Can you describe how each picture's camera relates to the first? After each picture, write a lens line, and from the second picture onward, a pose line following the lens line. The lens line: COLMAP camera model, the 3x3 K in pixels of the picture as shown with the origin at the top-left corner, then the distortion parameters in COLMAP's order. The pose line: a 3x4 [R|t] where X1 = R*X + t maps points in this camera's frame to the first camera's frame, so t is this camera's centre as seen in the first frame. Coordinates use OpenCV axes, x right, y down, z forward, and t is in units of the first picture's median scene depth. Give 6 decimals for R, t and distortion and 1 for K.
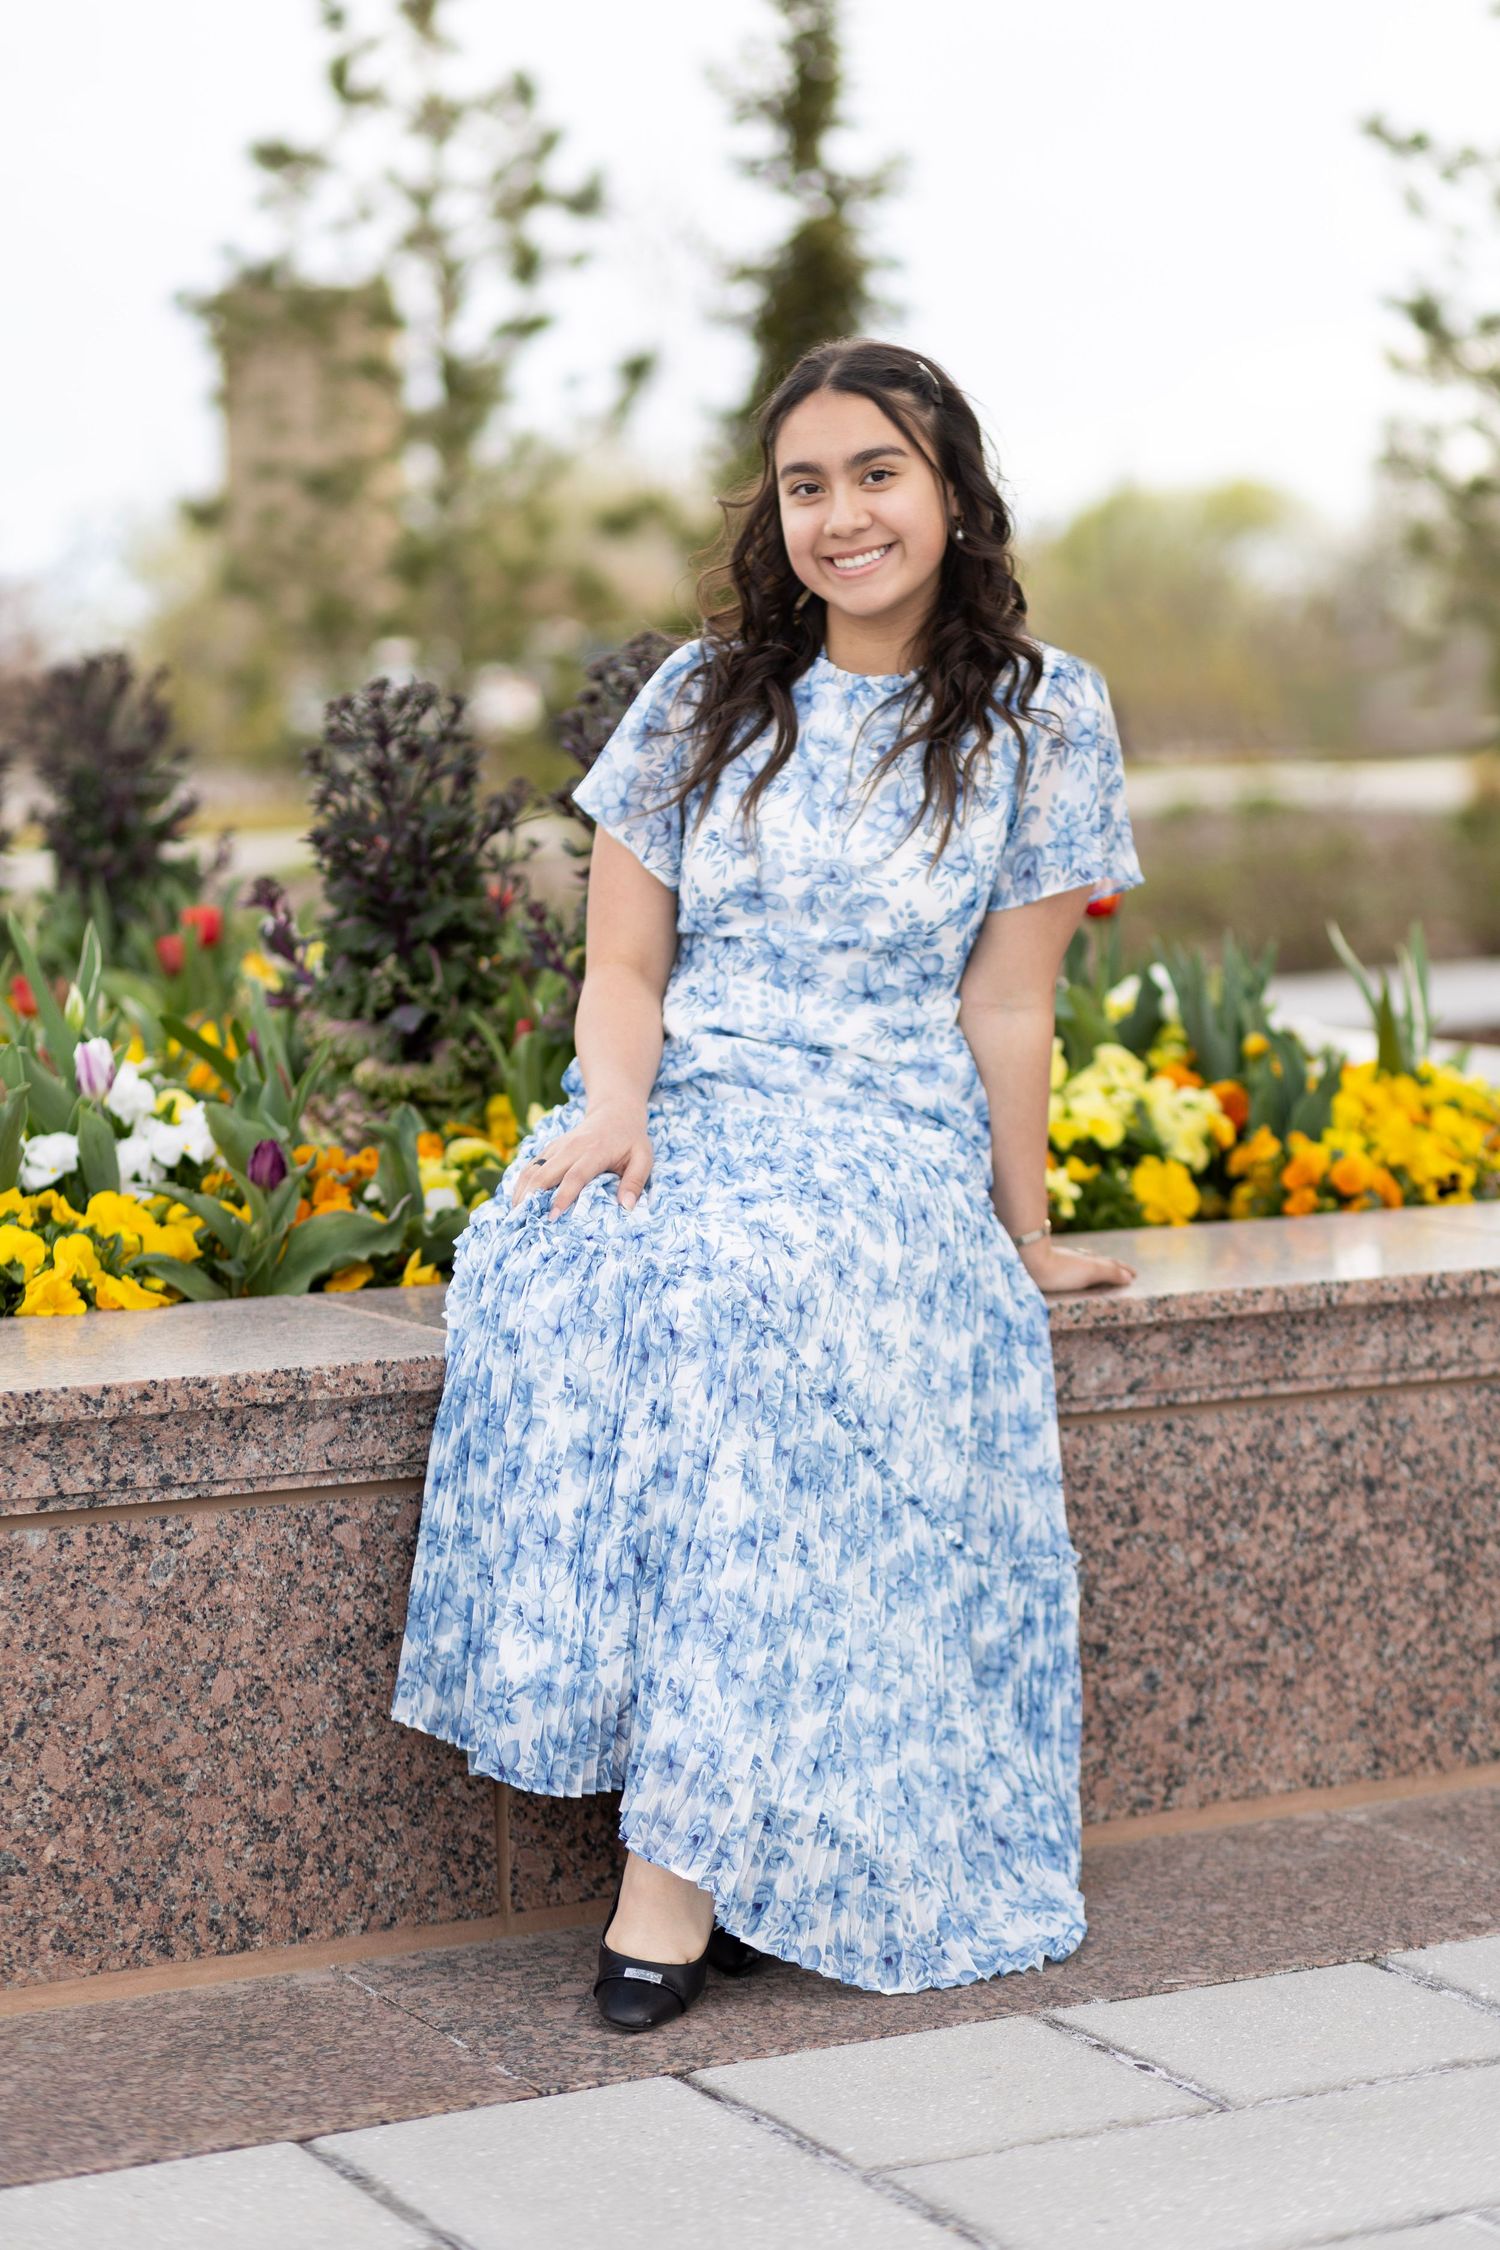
lens RADIAL K [[5497.1, 0, 759.8], [0, 5497.1, 1126.9], [0, 0, 1]] dist [-0.029298, 0.000000]
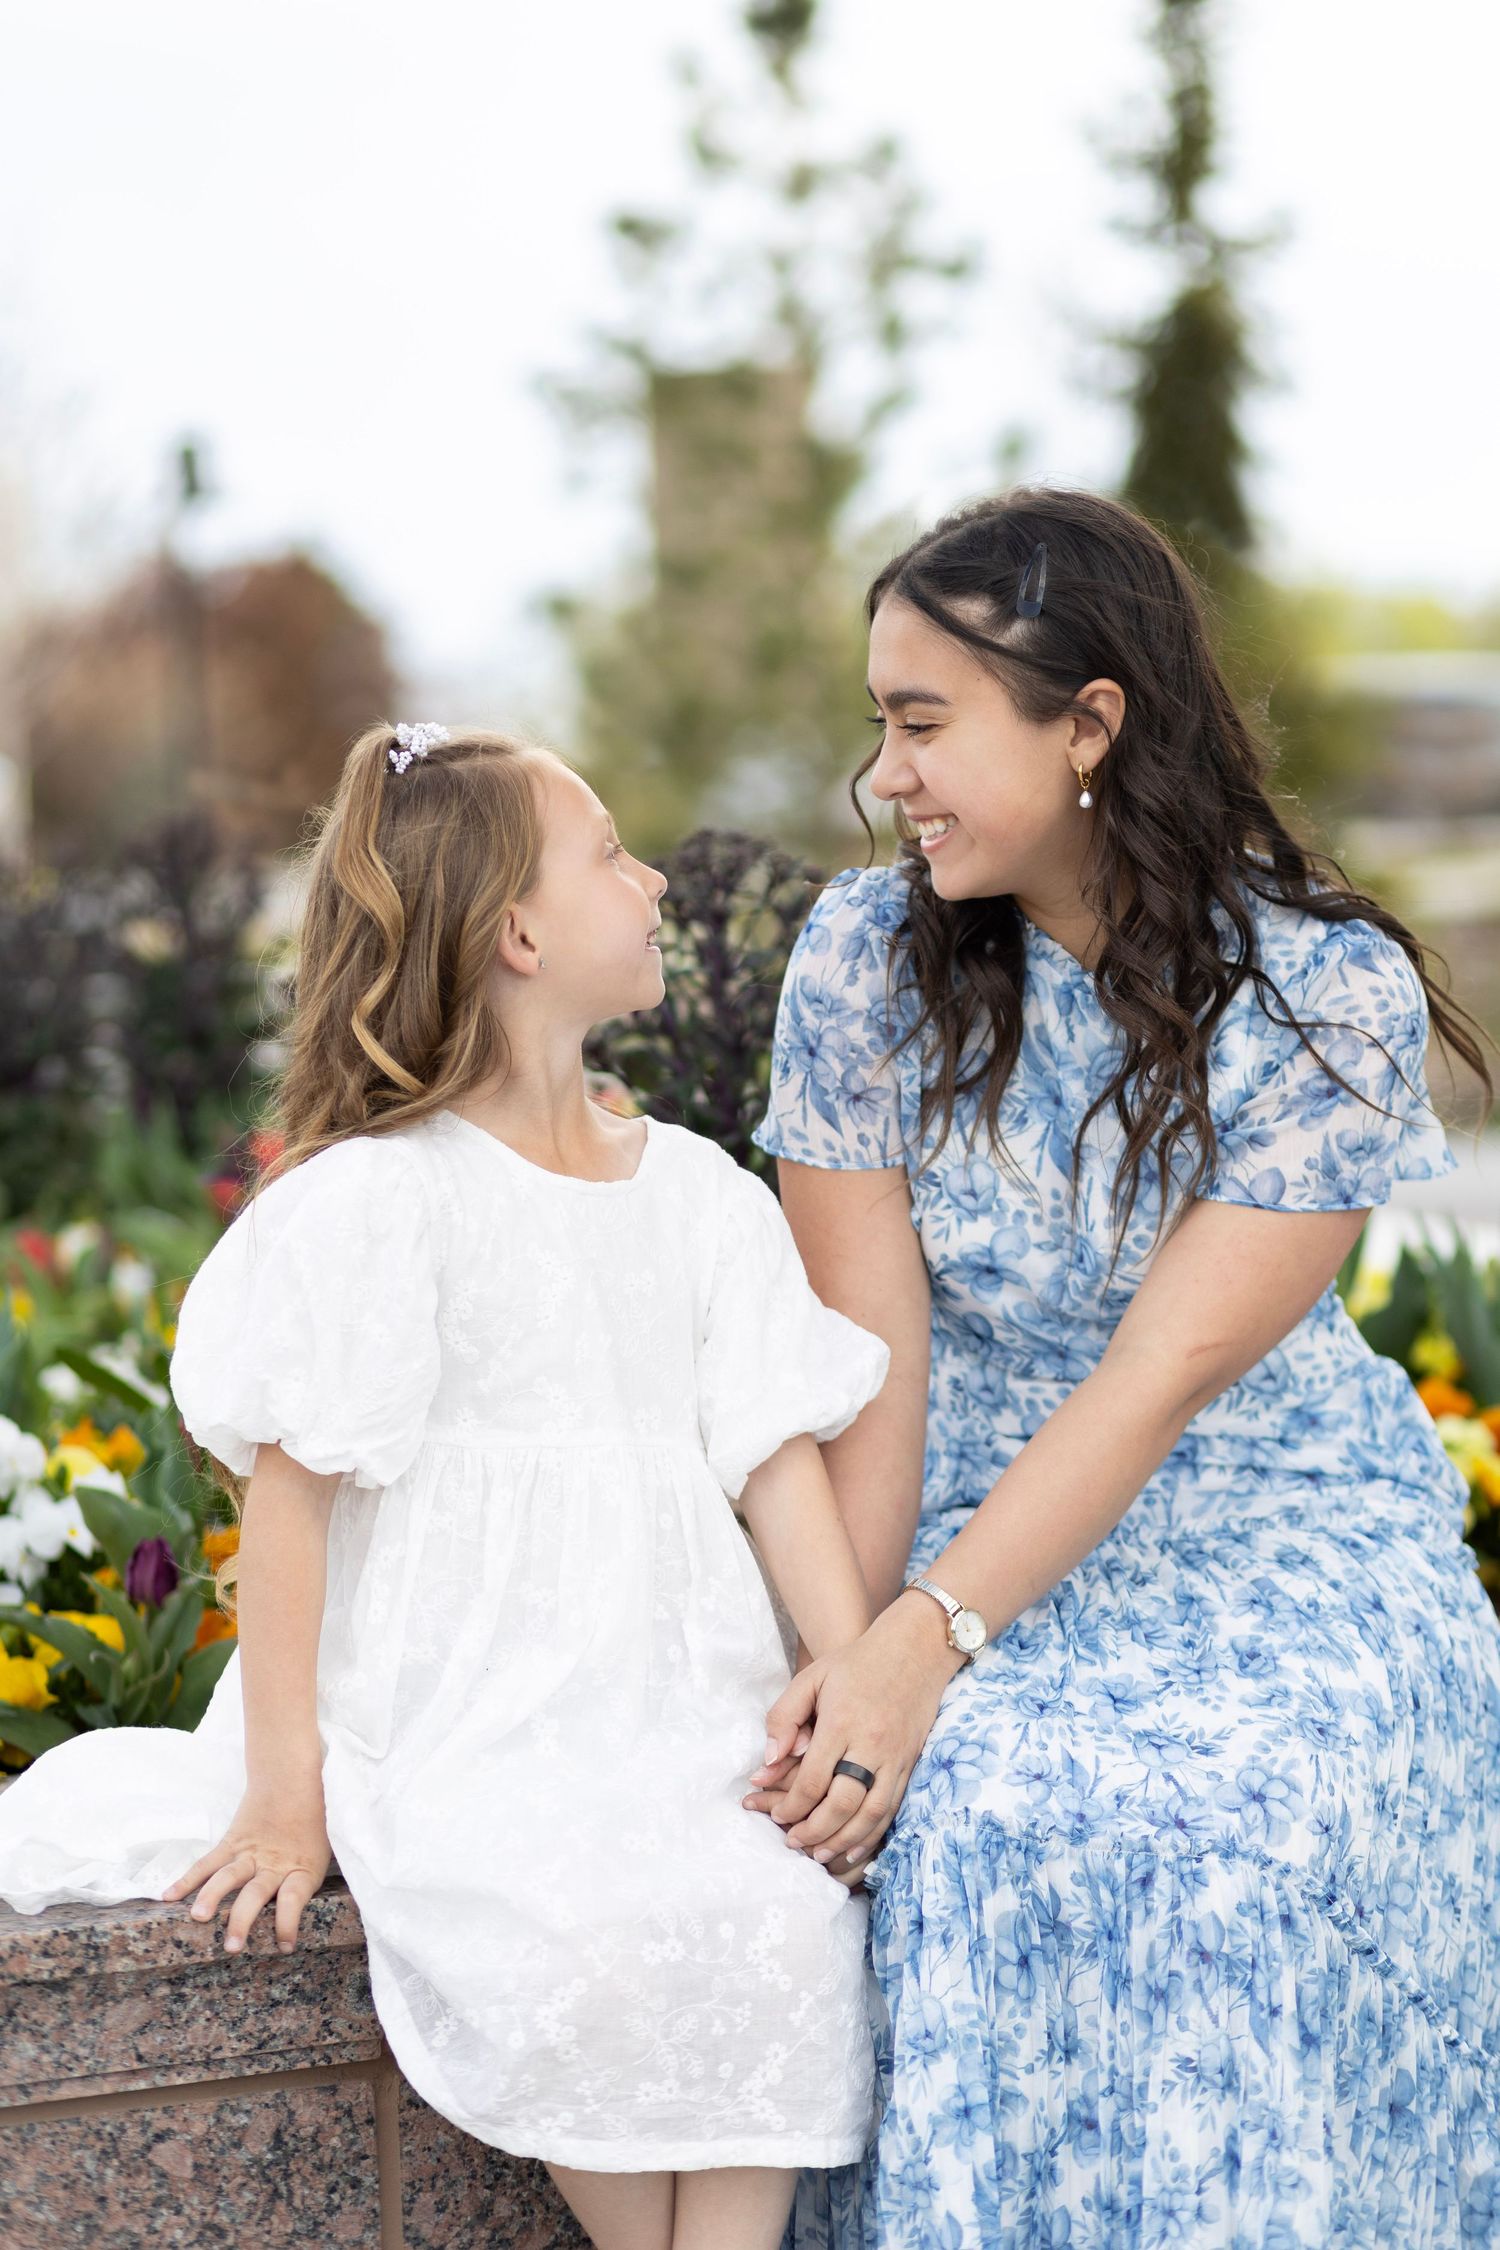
lens RADIAL K [[5497.1, 0, 741.0], [0, 5497.1, 1128.2], [0, 0, 1]] dist [-0.029298, 0.000000]
pose [[0.996099, -0.009016, -0.087787, 0.054479], [0.007916, 0.999886, -0.012868, -0.043150], [0.087893, 0.012123, 0.996056, 0.282298]]
